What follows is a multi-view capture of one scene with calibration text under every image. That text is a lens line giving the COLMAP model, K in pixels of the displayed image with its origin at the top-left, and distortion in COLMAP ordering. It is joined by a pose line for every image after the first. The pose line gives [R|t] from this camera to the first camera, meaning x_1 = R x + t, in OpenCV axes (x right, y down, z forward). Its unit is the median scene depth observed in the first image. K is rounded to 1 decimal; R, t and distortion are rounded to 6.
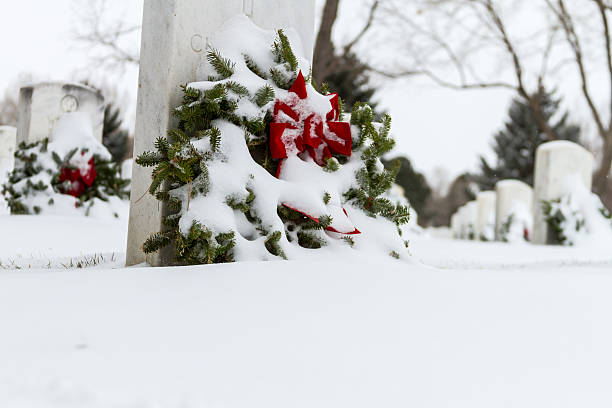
lens RADIAL K [[1589.8, 0, 306.0], [0, 1589.8, 204.0], [0, 0, 1]] dist [0.111733, -0.094981]
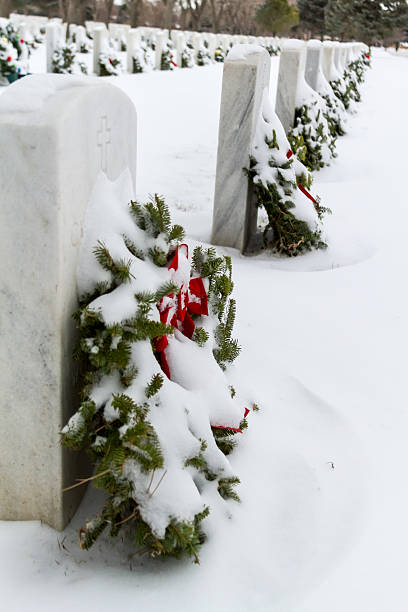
lens RADIAL K [[783.8, 0, 204.0], [0, 783.8, 306.0], [0, 0, 1]] dist [0.013961, 0.006852]
pose [[0.788661, -0.208802, 0.578286, -0.230184], [-0.035332, 0.923620, 0.381677, -0.204825], [-0.613812, -0.321446, 0.721046, 0.685057]]
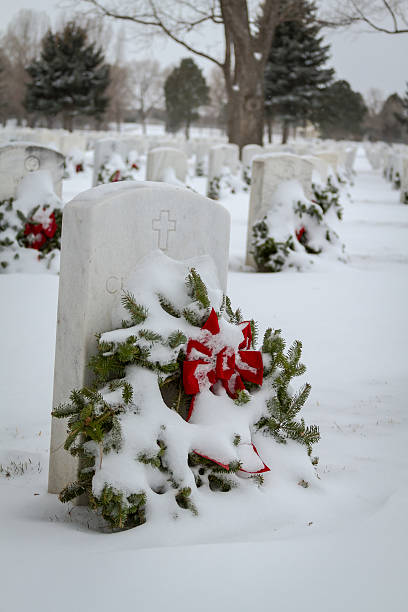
lens RADIAL K [[1325.0, 0, 203.3], [0, 1325.0, 281.8], [0, 0, 1]] dist [0.031887, 0.153743]
pose [[0.999009, 0.001369, -0.044493, 0.028252], [0.004316, 0.991839, 0.127421, -0.208104], [0.044304, -0.127487, 0.990850, 0.149780]]
